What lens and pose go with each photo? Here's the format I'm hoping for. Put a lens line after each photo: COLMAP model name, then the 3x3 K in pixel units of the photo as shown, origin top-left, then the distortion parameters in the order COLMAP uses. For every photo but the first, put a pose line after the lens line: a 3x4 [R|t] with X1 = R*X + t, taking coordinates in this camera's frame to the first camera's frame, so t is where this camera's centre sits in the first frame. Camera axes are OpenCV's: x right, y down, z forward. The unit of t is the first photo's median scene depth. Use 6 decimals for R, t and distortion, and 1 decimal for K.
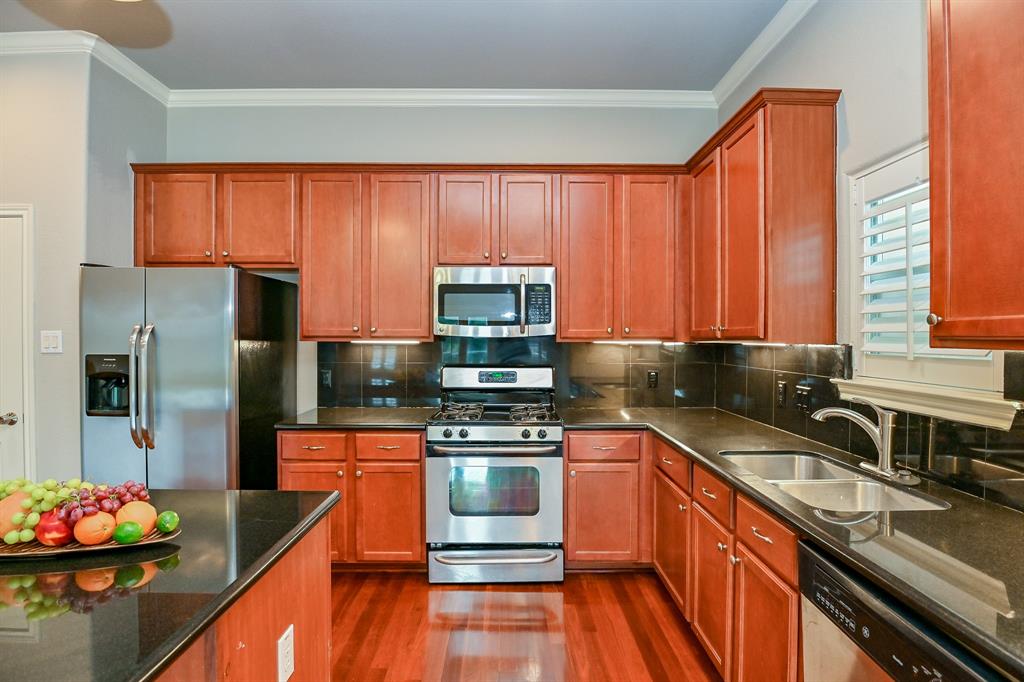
lens RADIAL K [[506.2, 0, 511.1], [0, 506.2, 340.9], [0, 0, 1]] dist [-0.024228, -0.003806]
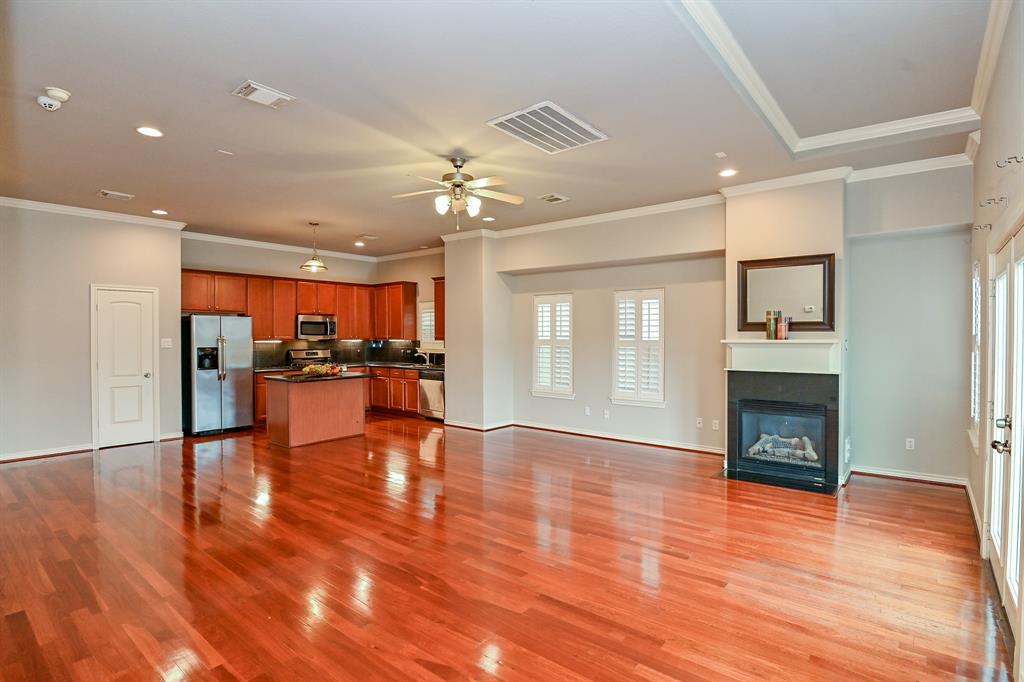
lens RADIAL K [[506.2, 0, 518.5], [0, 506.2, 340.5], [0, 0, 1]] dist [-0.024228, -0.003806]
pose [[0.632272, -0.013447, 0.774629, -1.738079], [0.010981, 0.999904, 0.008395, -0.013828], [-0.774668, 0.003198, 0.632360, -1.951166]]
